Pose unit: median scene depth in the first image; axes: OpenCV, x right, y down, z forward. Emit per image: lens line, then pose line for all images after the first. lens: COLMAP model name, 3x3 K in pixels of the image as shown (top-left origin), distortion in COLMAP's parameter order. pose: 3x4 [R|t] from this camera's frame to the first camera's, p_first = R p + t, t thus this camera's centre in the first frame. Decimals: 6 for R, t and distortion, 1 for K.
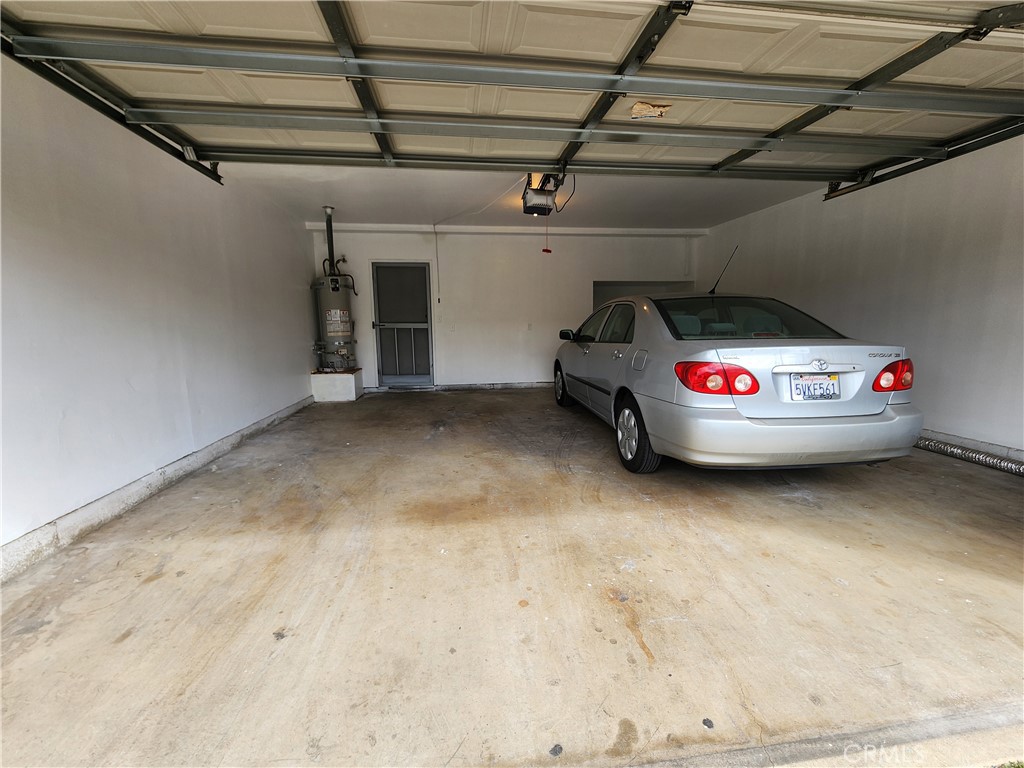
lens RADIAL K [[420.9, 0, 510.2], [0, 420.9, 382.8], [0, 0, 1]] dist [-0.001694, 0.001500]
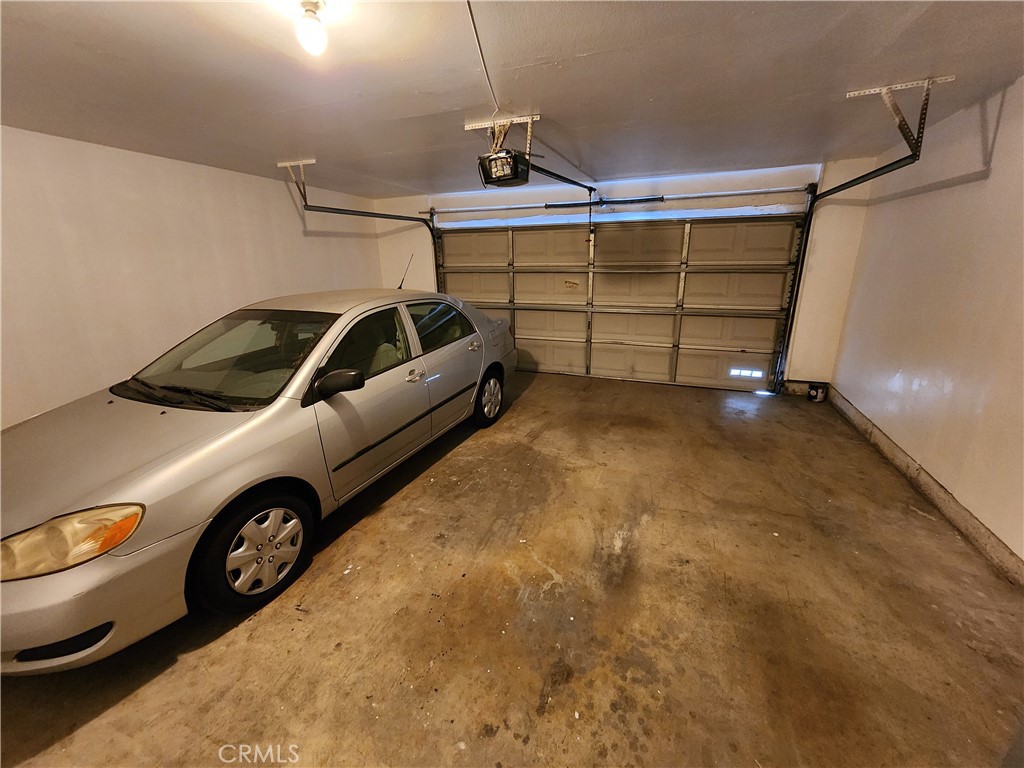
lens RADIAL K [[420.9, 0, 513.2], [0, 420.9, 385.4], [0, 0, 1]] dist [-0.001694, 0.001500]
pose [[-0.874089, -0.111512, 0.472794, -0.410274], [0.098331, 0.912528, 0.397018, -0.445548], [-0.475710, 0.393519, -0.786666, 2.067722]]
